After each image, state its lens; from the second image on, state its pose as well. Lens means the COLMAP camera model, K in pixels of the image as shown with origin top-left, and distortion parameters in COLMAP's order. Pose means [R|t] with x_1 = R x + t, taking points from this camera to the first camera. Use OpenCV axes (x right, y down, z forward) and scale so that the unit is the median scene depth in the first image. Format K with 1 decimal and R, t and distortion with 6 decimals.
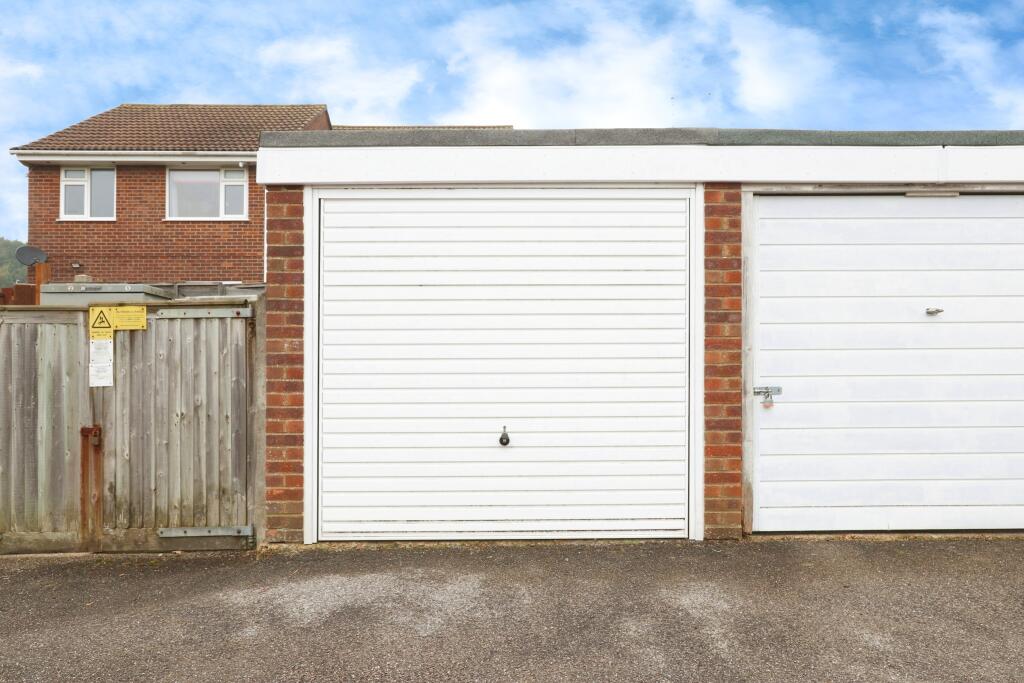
lens RADIAL K [[715.8, 0, 515.3], [0, 715.8, 335.3], [0, 0, 1]] dist [-0.001254, 0.006038]
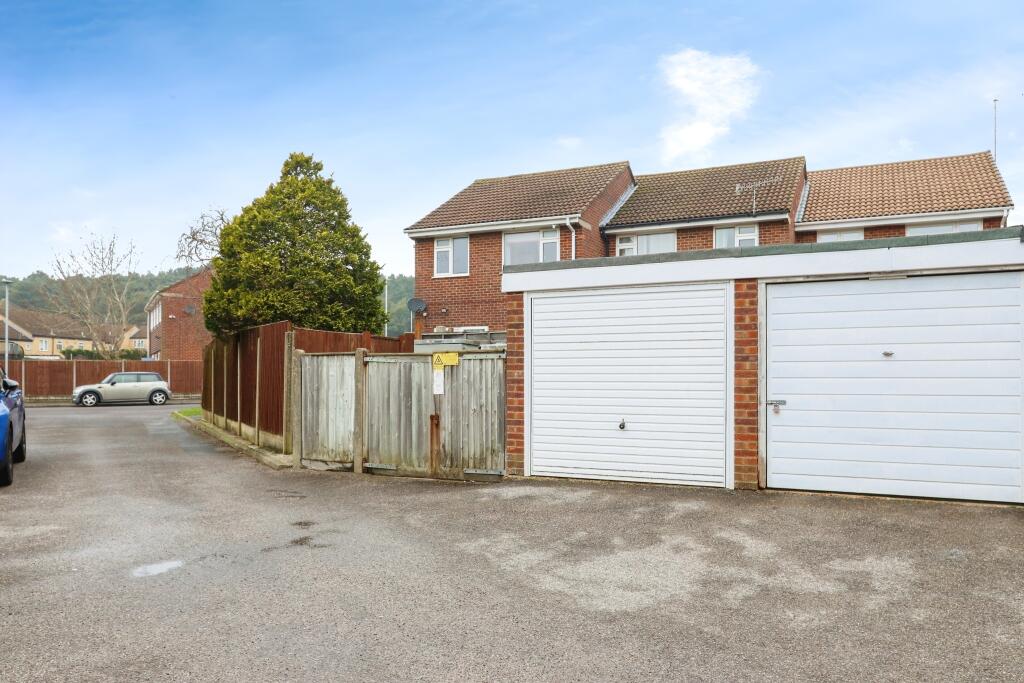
lens RADIAL K [[715.8, 0, 511.2], [0, 715.8, 347.1], [0, 0, 1]] dist [-0.001254, 0.006038]
pose [[0.891964, -0.013740, -0.451897, 0.550987], [0.007672, 0.999854, -0.015258, -0.029700], [0.452041, 0.010143, 0.891939, -0.747172]]
